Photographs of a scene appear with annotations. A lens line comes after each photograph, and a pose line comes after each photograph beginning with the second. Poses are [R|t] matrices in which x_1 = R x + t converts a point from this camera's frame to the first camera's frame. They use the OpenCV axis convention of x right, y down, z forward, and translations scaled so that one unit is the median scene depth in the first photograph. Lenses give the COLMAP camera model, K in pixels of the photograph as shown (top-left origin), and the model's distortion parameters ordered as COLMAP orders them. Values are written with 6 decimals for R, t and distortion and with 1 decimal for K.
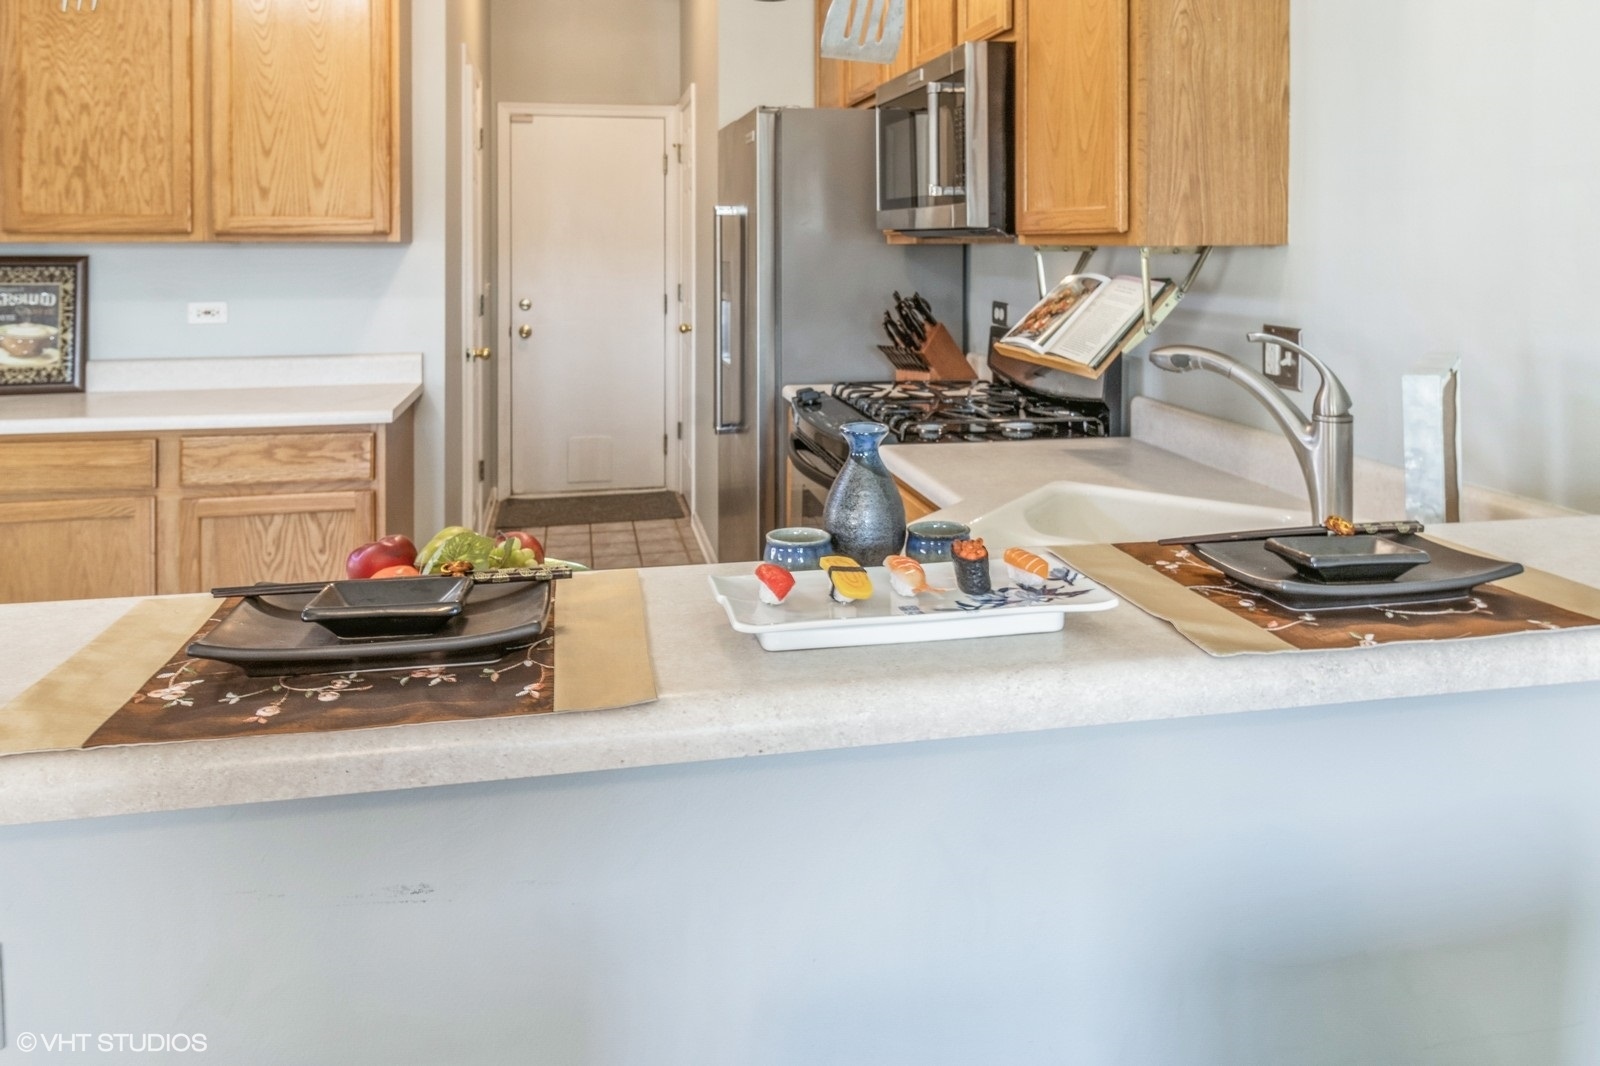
lens RADIAL K [[1117.7, 0, 817.1], [0, 1117.7, 255.3], [0, 0, 1]] dist [0.005766, -0.006344]
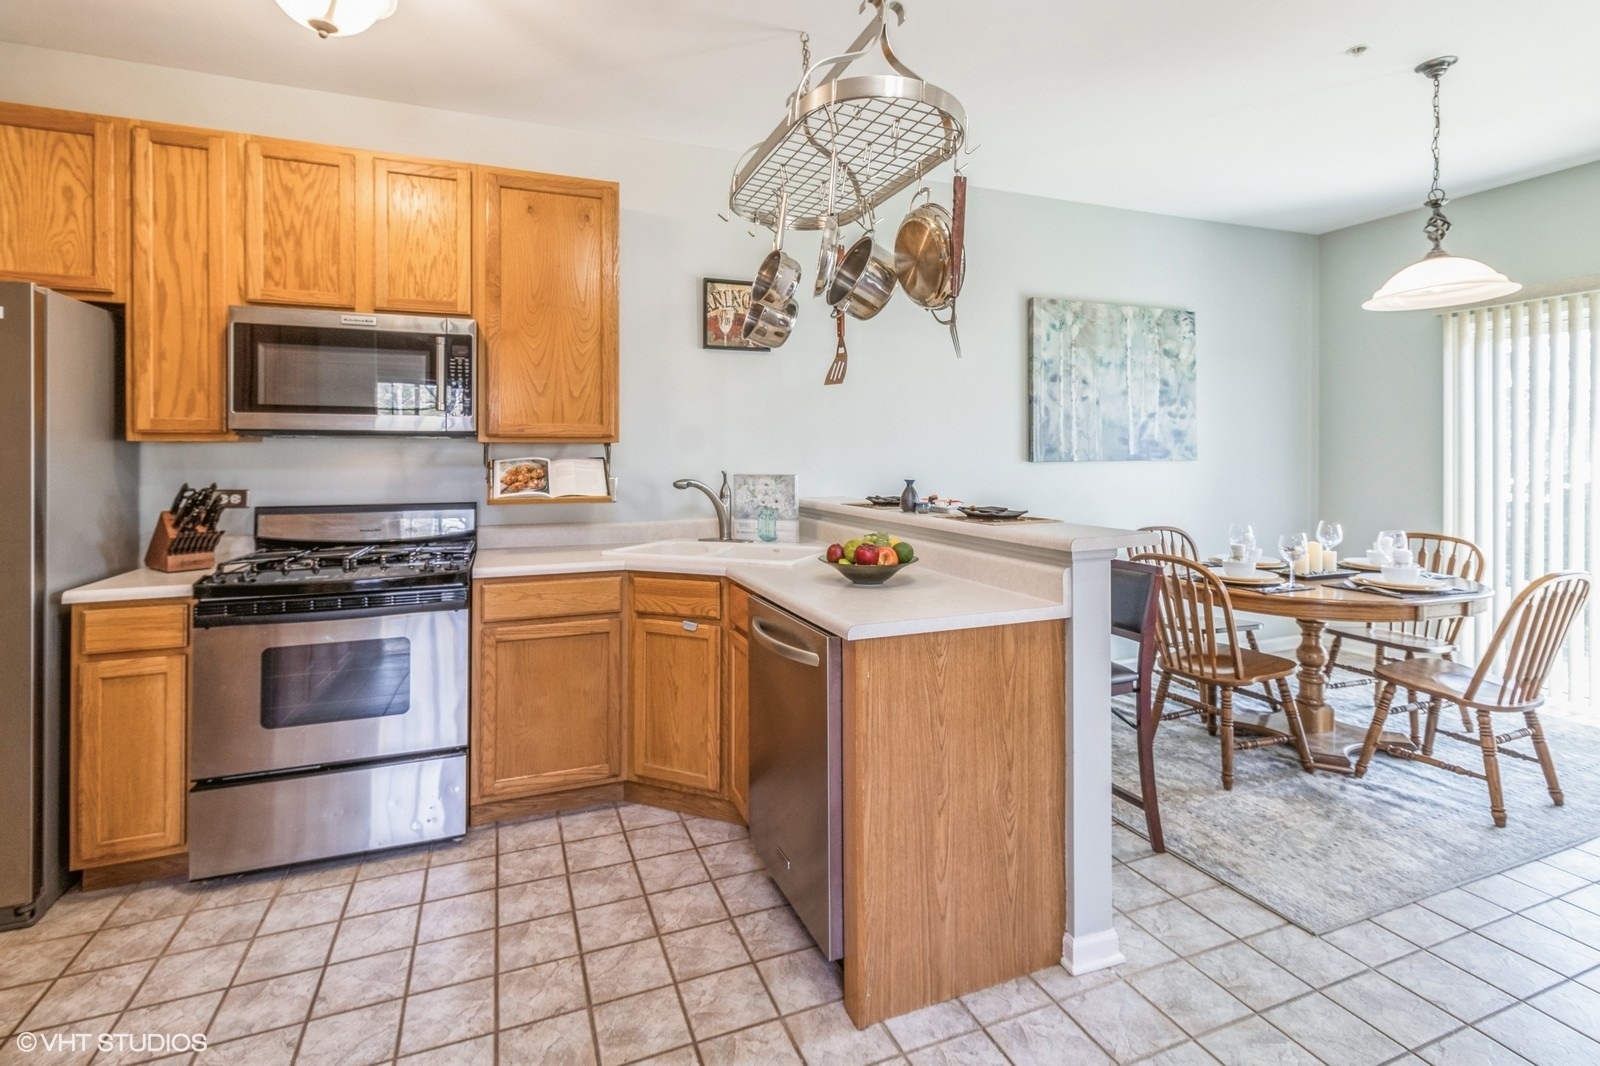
lens RADIAL K [[758.3, 0, 792.3], [0, 758.3, 452.4], [0, 0, 1]] dist [0.004554, -0.000791]
pose [[-0.163218, 0.002878, 0.986586, -0.843709], [0.015690, 0.999877, -0.000321, 0.011684], [-0.986465, 0.015427, -0.163243, 0.574910]]
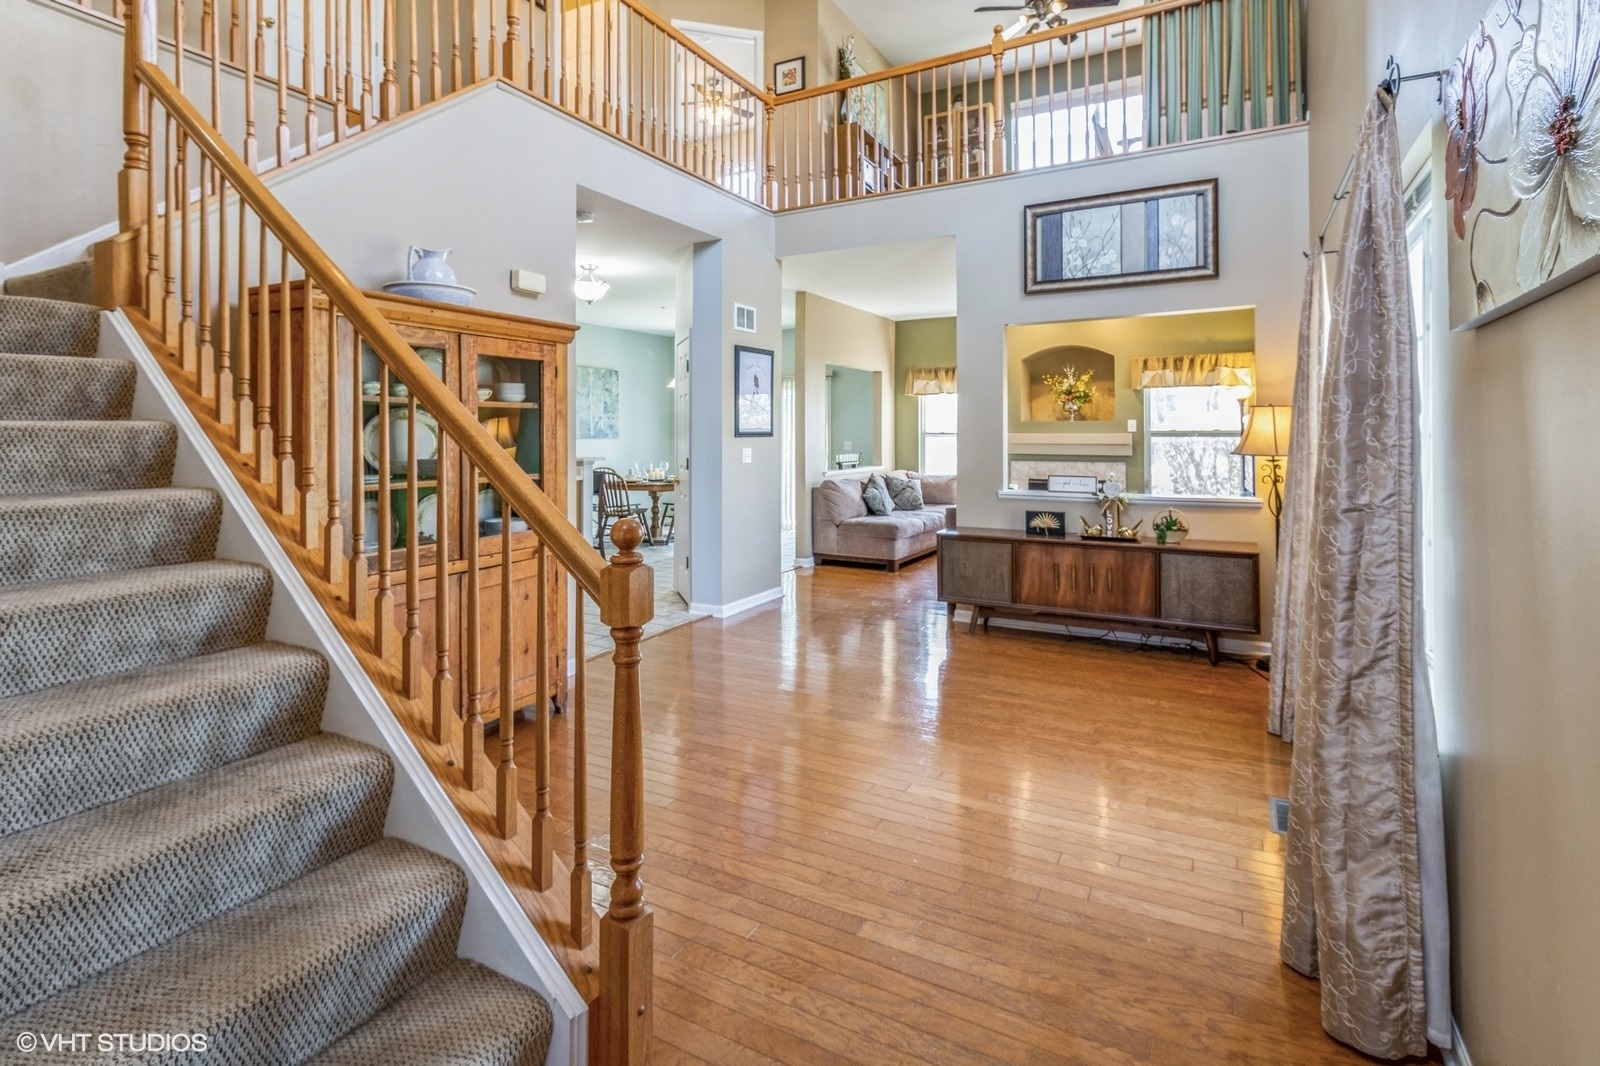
lens RADIAL K [[758.3, 0, 799.6], [0, 758.3, 437.9], [0, 0, 1]] dist [0.004554, -0.000791]
pose [[-0.756752, -0.004548, 0.653687, -2.260796], [0.006737, 0.999868, 0.014756, -0.006177], [-0.653668, 0.015571, -0.756621, 1.564023]]
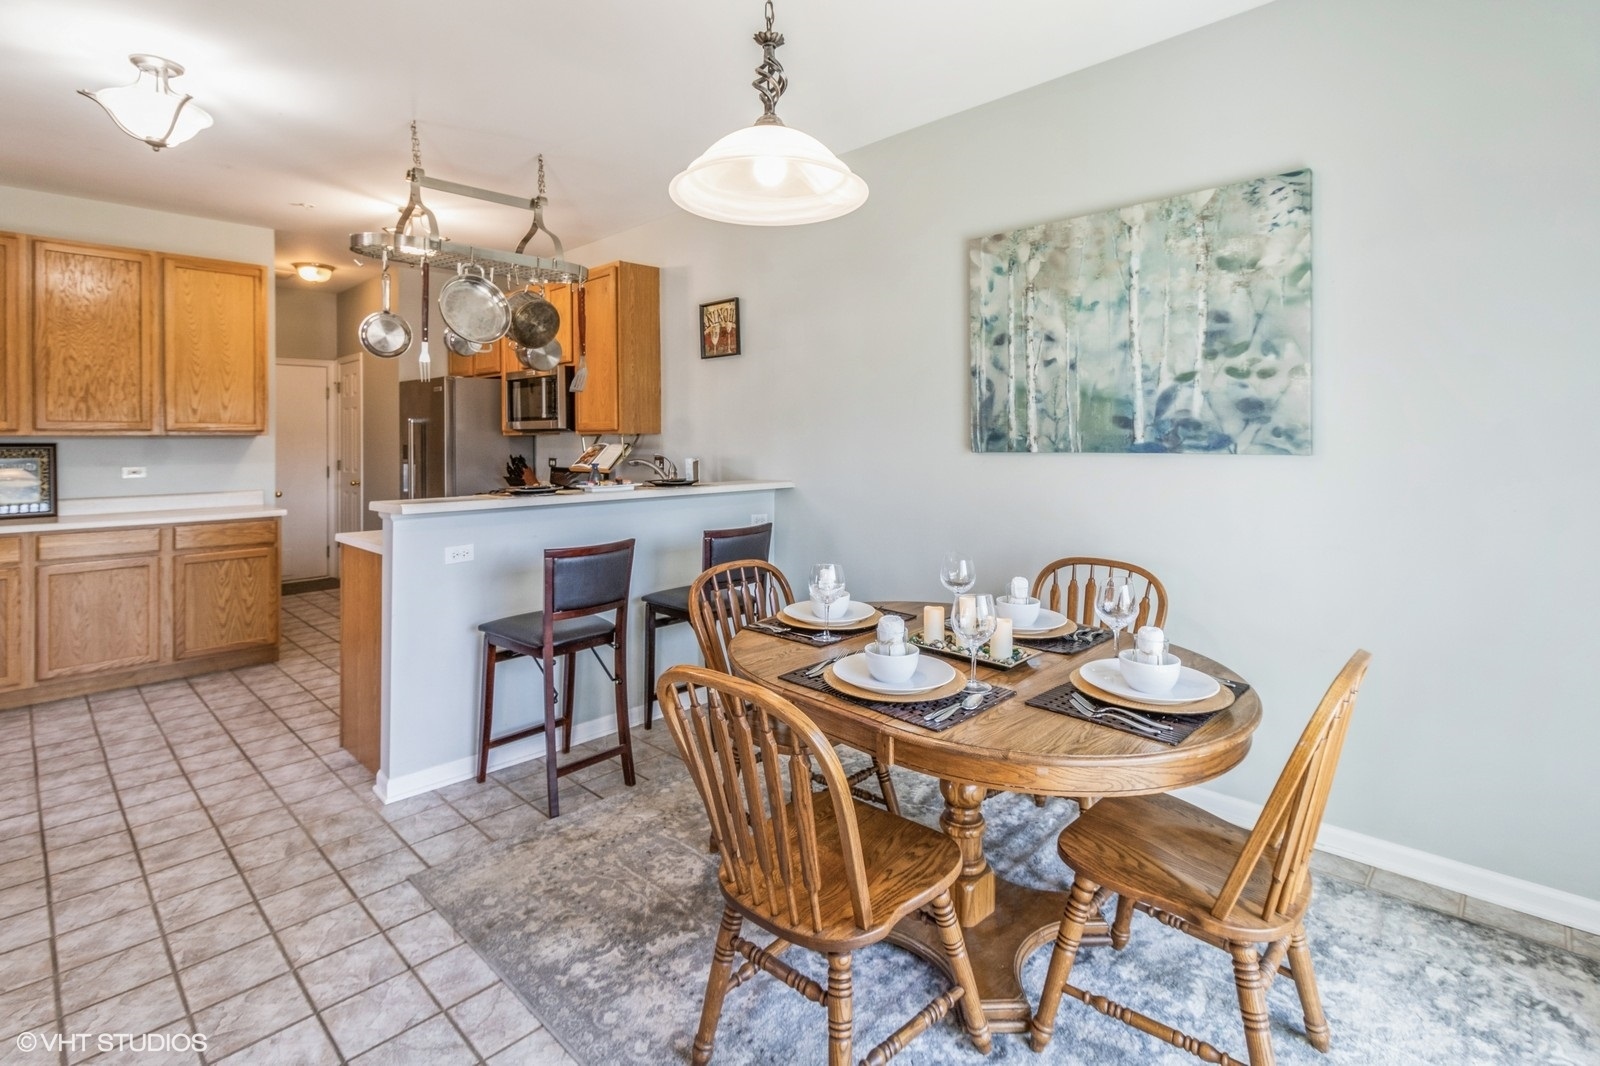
lens RADIAL K [[758.3, 0, 796.8], [0, 758.3, 431.9], [0, 0, 1]] dist [0.004554, -0.000791]
pose [[0.829586, -0.000820, 0.558379, -0.366878], [0.013381, 0.999741, -0.018412, 0.023292], [-0.558219, 0.022747, 0.829382, -0.802112]]
